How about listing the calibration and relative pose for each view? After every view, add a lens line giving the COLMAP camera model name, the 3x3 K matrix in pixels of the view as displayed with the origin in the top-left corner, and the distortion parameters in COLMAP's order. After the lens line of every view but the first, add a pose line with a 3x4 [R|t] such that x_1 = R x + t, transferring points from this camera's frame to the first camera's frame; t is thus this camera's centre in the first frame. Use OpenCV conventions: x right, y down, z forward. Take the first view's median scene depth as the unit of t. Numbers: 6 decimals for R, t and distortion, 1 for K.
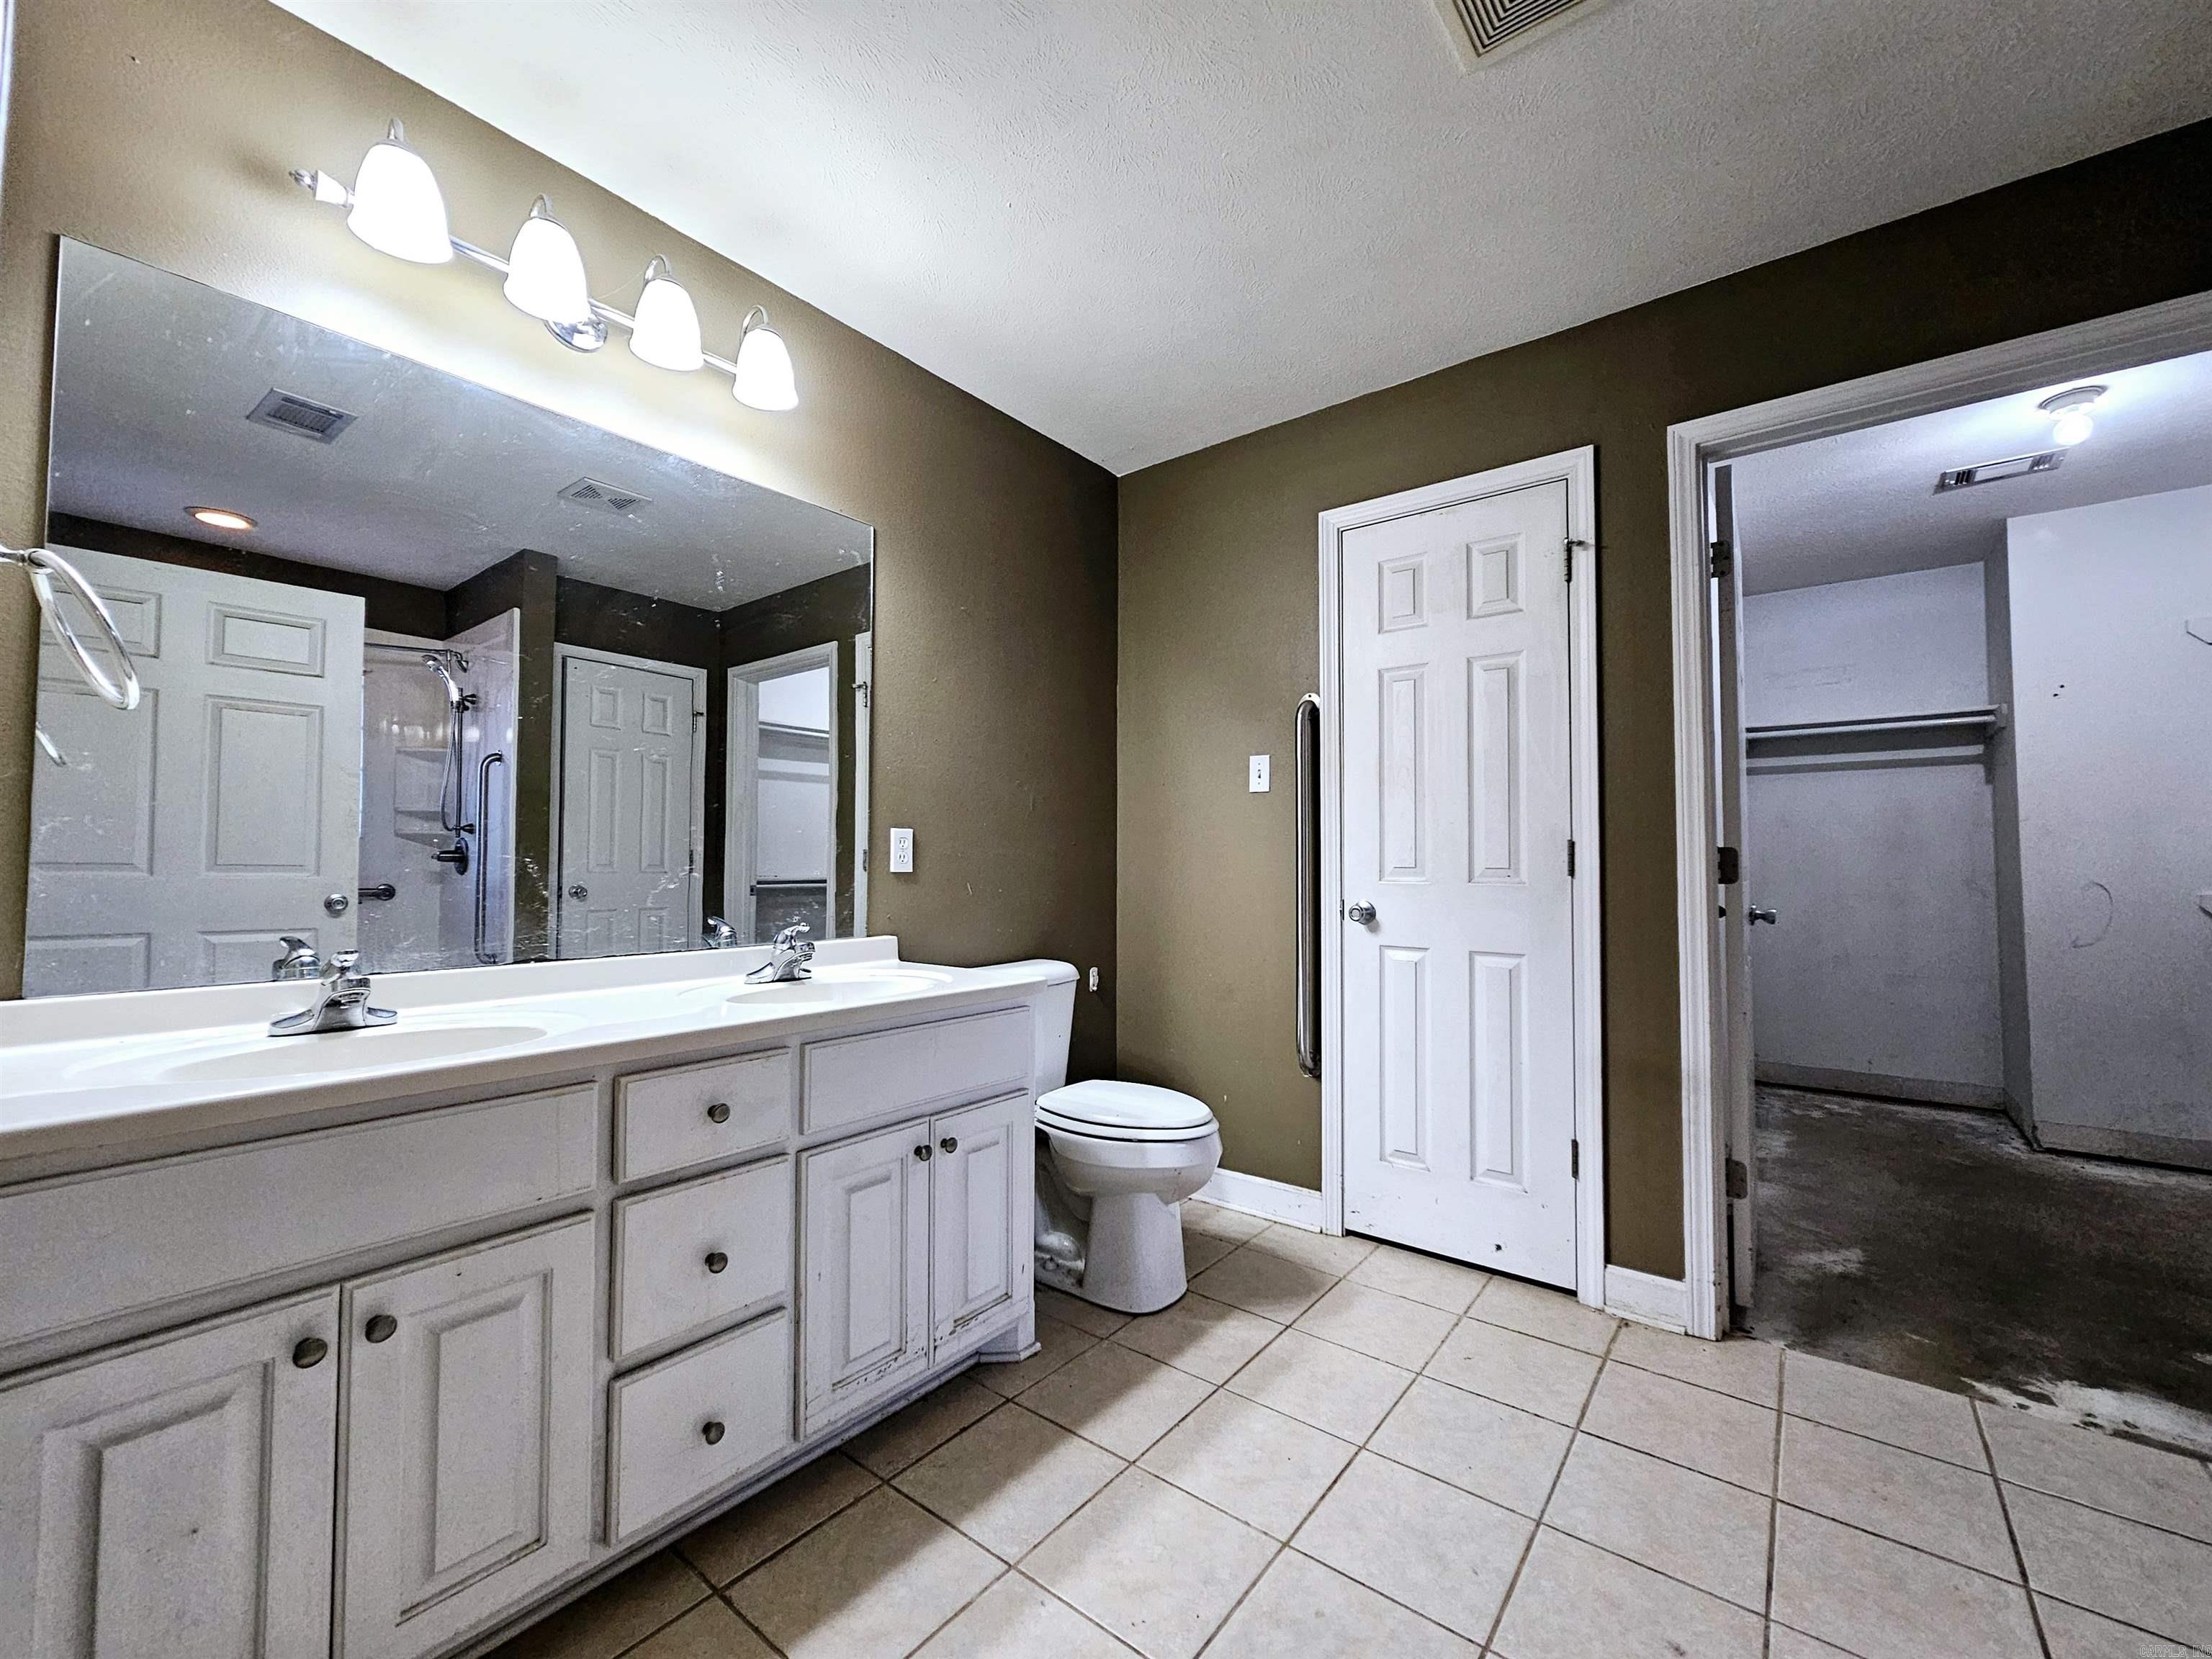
lens RADIAL K [[907.7, 0, 1108.0], [0, 907.7, 838.7], [0, 0, 1]] dist [-0.002310, 0.000844]
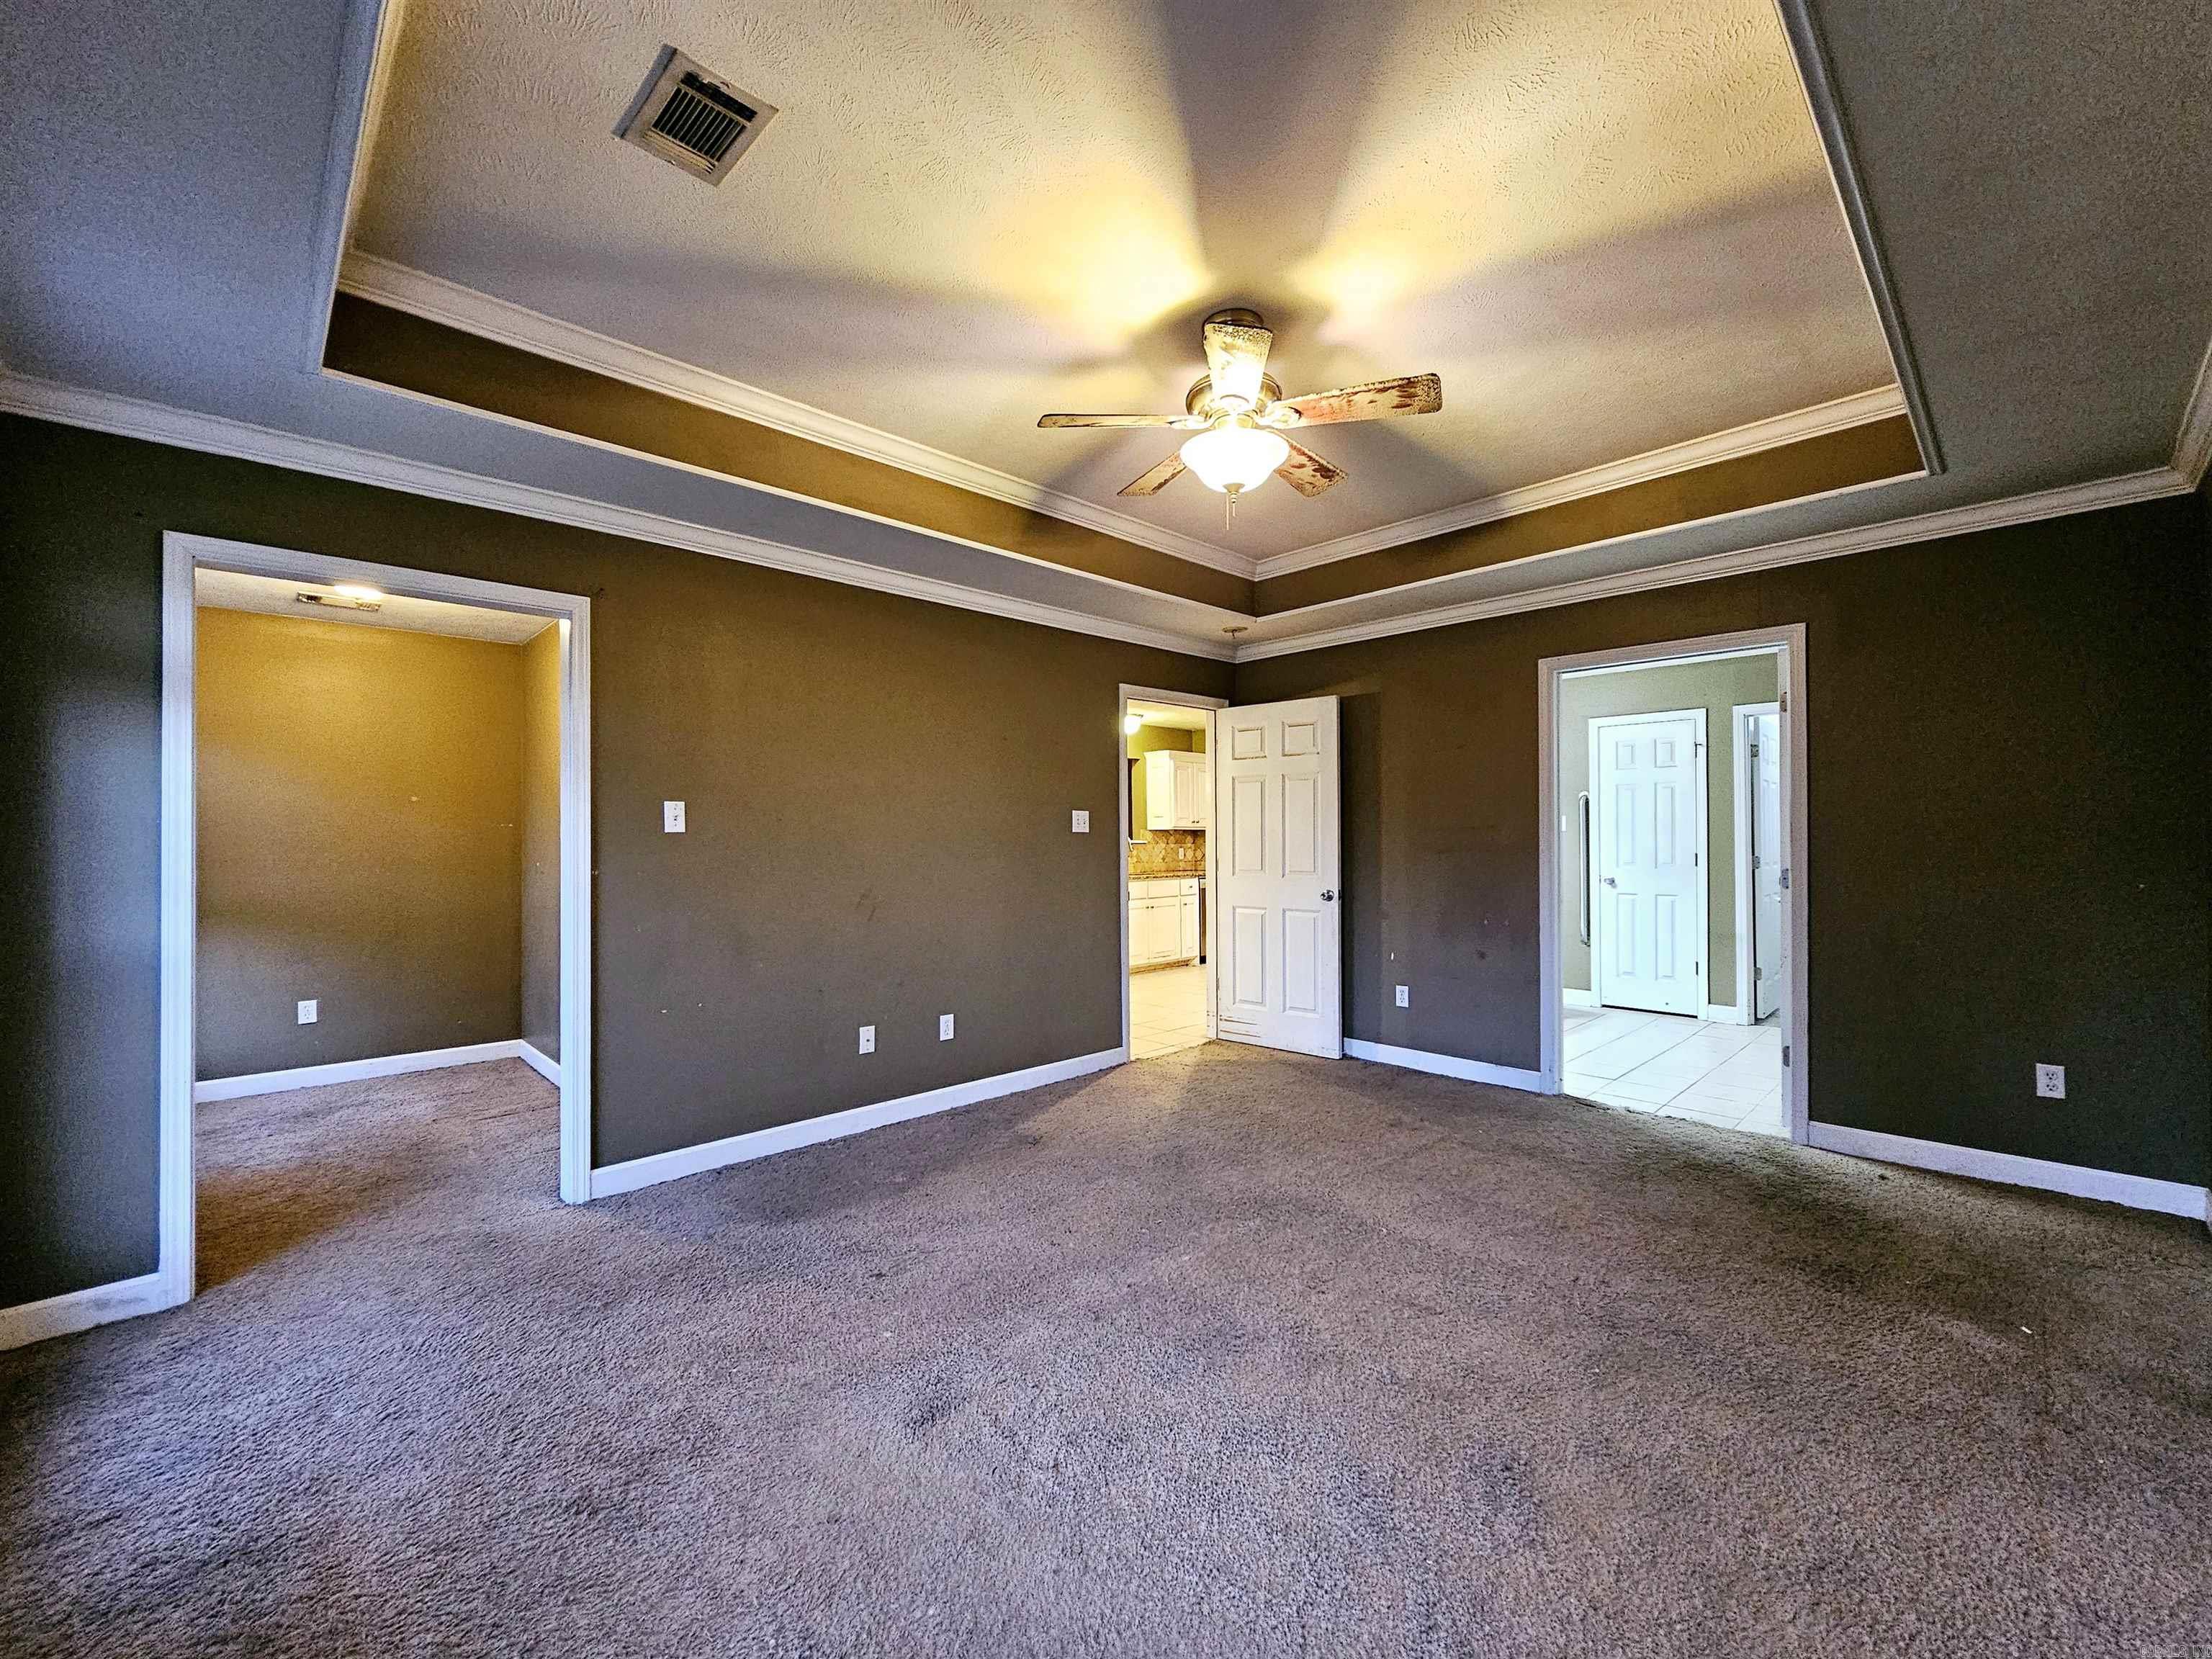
lens RADIAL K [[907.7, 0, 1101.8], [0, 907.7, 836.8], [0, 0, 1]] dist [-0.002310, 0.000844]
pose [[0.990029, -0.005325, -0.140762, -0.855262], [0.007539, 0.999856, 0.015203, -0.100582], [0.140661, -0.016113, 0.989927, -1.907254]]
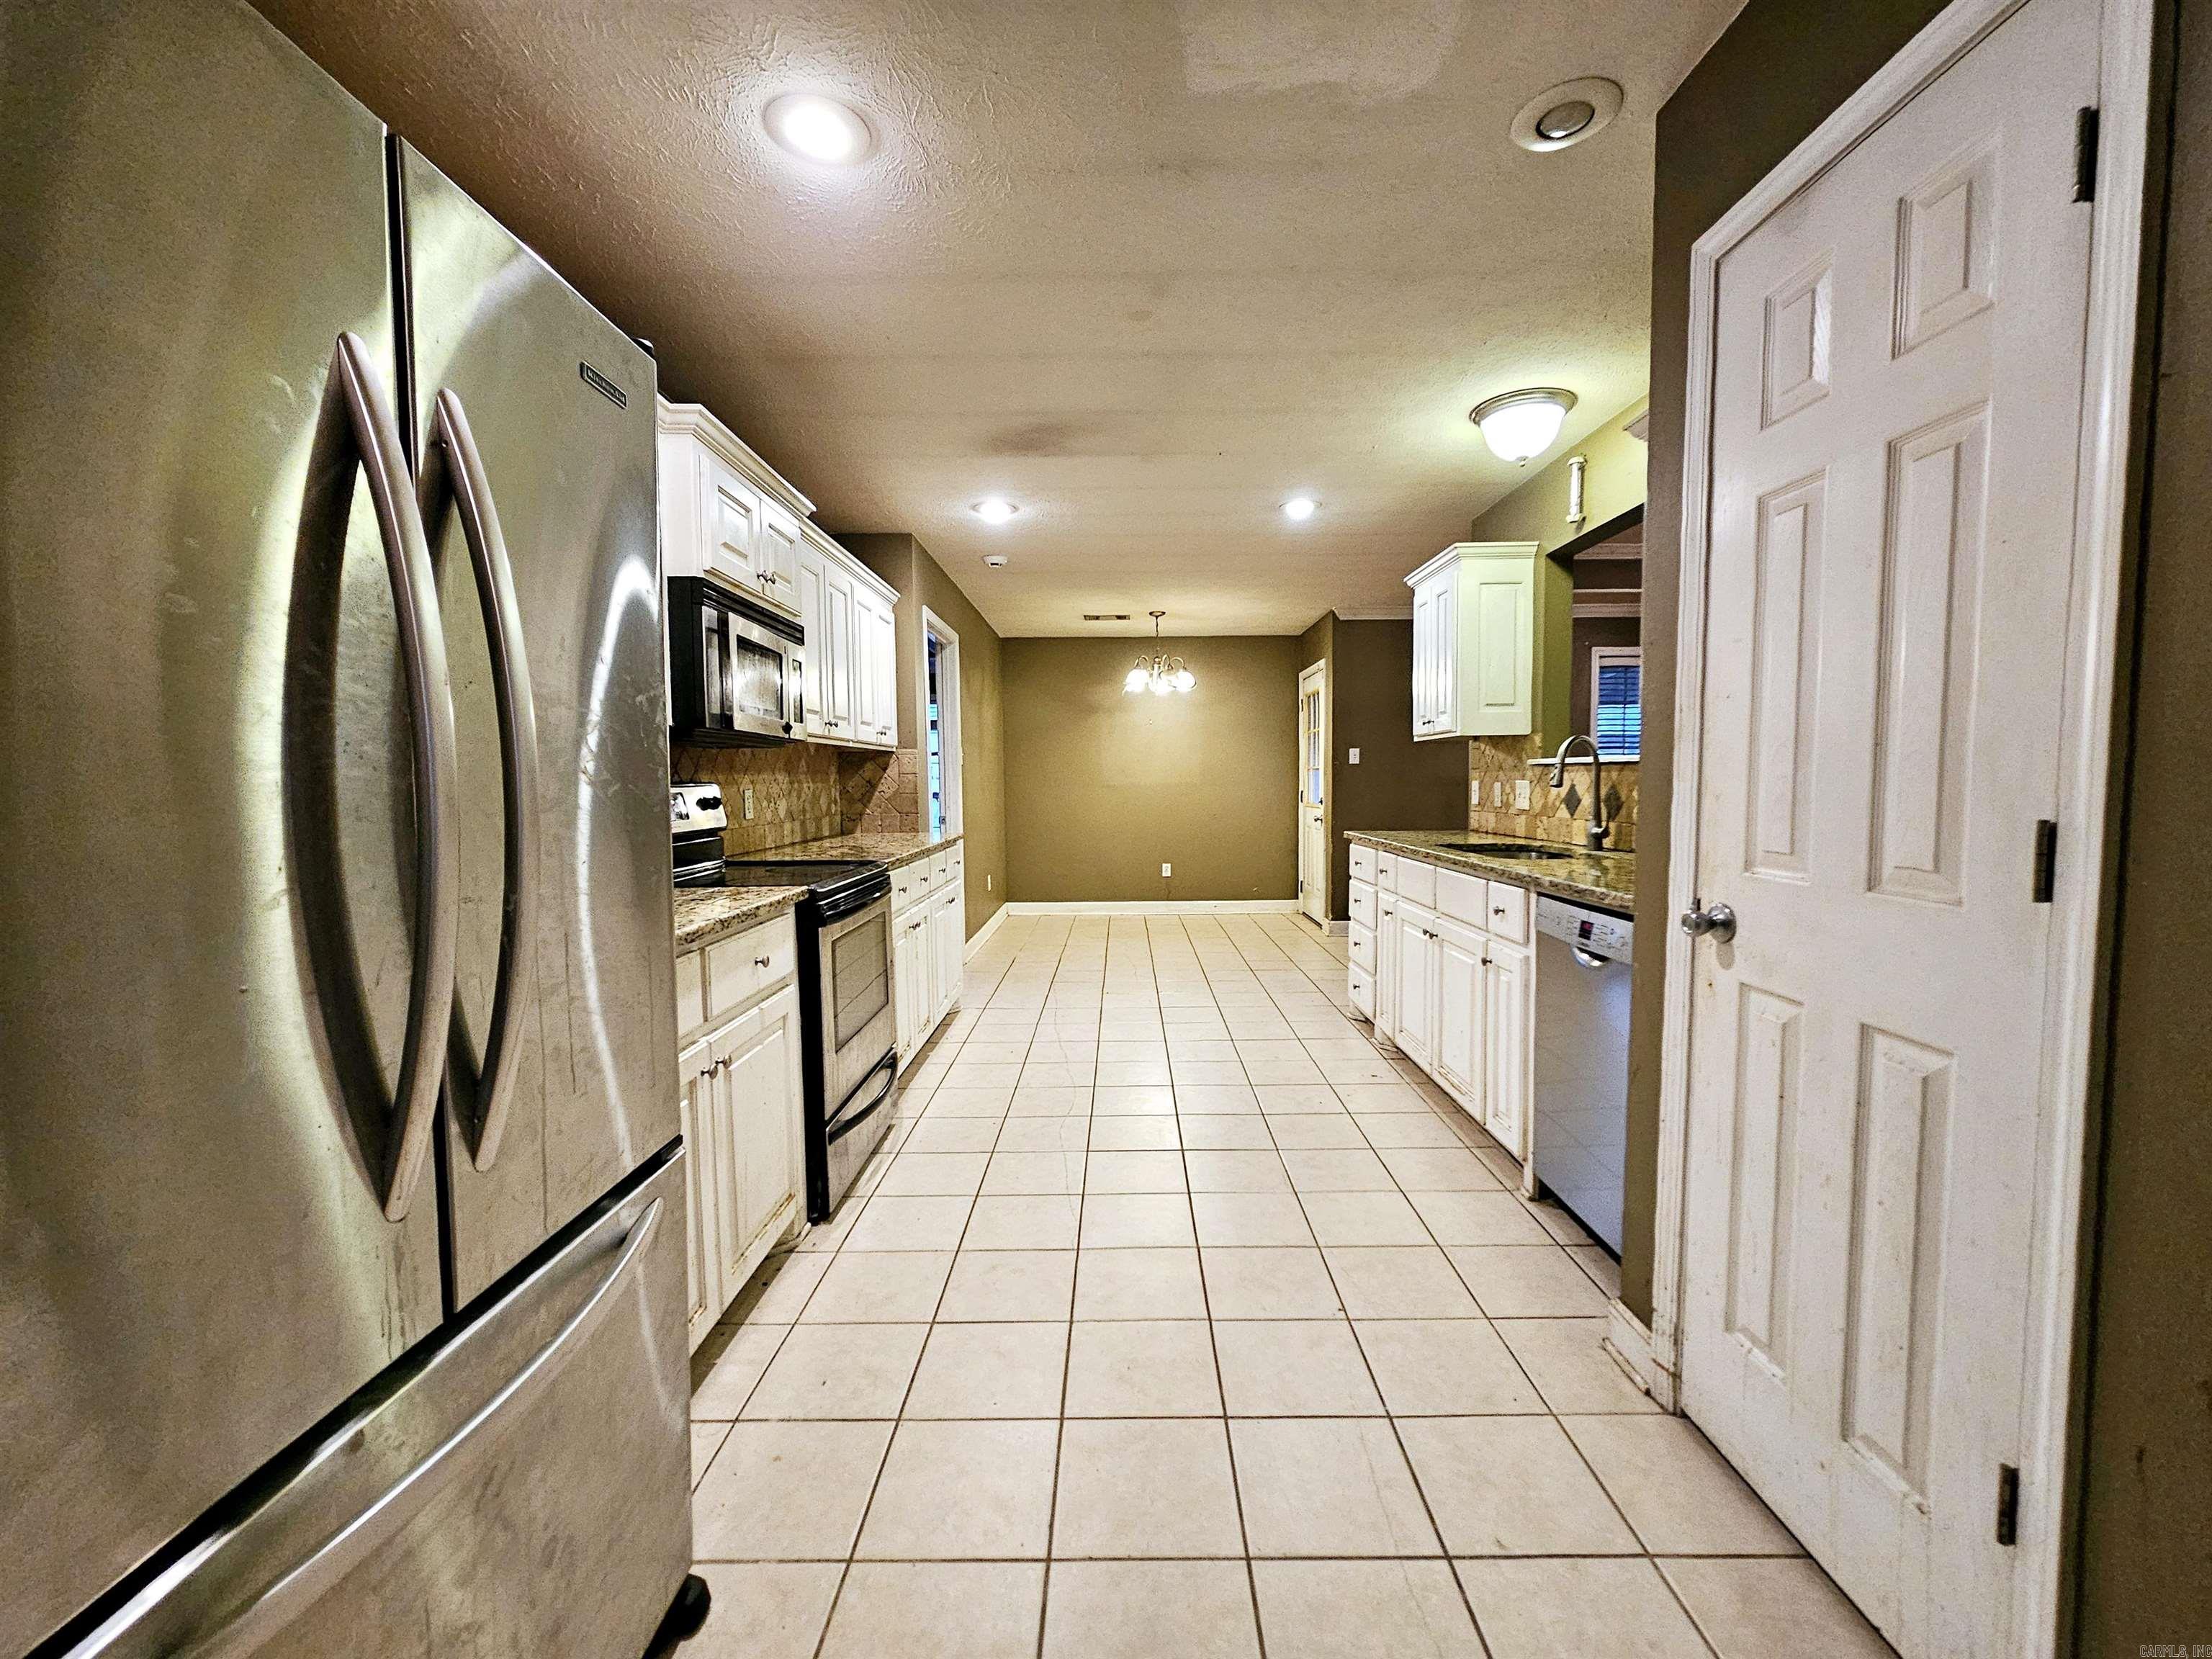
lens RADIAL K [[907.7, 0, 1124.6], [0, 907.7, 833.4], [0, 0, 1]] dist [-0.002310, 0.000844]
pose [[0.621058, 0.043063, -0.782581, 0.549933], [0.028241, 0.996611, 0.077253, -0.035873], [0.783256, -0.070079, 0.617737, 0.361522]]
